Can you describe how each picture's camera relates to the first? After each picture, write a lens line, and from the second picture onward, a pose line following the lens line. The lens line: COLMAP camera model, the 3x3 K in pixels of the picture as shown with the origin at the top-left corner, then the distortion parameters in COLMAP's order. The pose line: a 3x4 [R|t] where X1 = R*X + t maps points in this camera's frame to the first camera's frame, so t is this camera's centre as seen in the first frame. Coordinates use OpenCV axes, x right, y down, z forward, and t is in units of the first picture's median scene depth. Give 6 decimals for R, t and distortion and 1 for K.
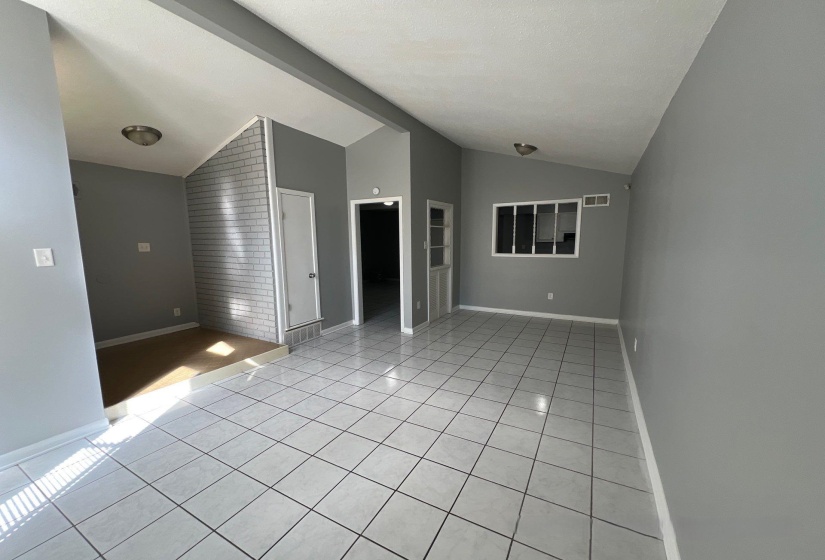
lens RADIAL K [[322.9, 0, 408.1], [0, 322.9, 288.6], [0, 0, 1]] dist [-0.009010, 0.000176]
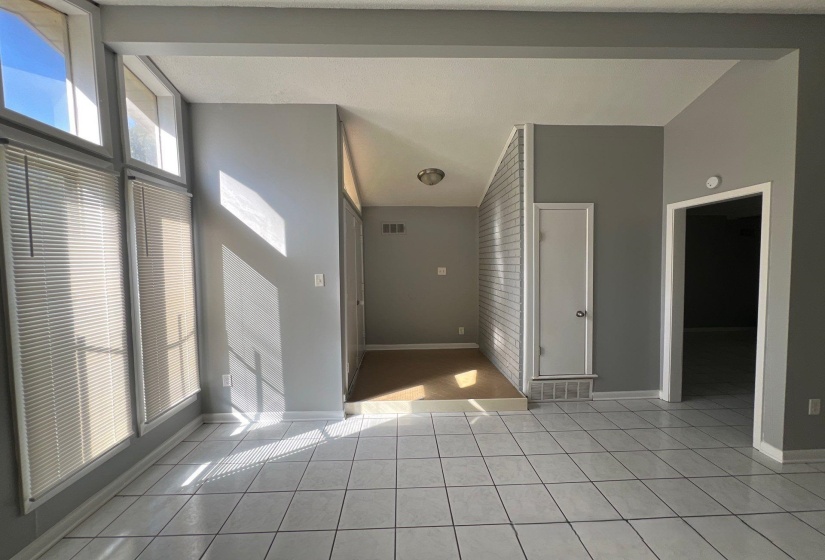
lens RADIAL K [[329.7, 0, 411.7], [0, 329.7, 283.2], [0, 0, 1]] dist [-0.001912, 0.000097]
pose [[0.526929, 0.051684, -0.848336, 0.140822], [-0.121680, 0.992454, -0.015115, -0.055078], [0.841154, 0.111190, 0.529242, 0.288910]]
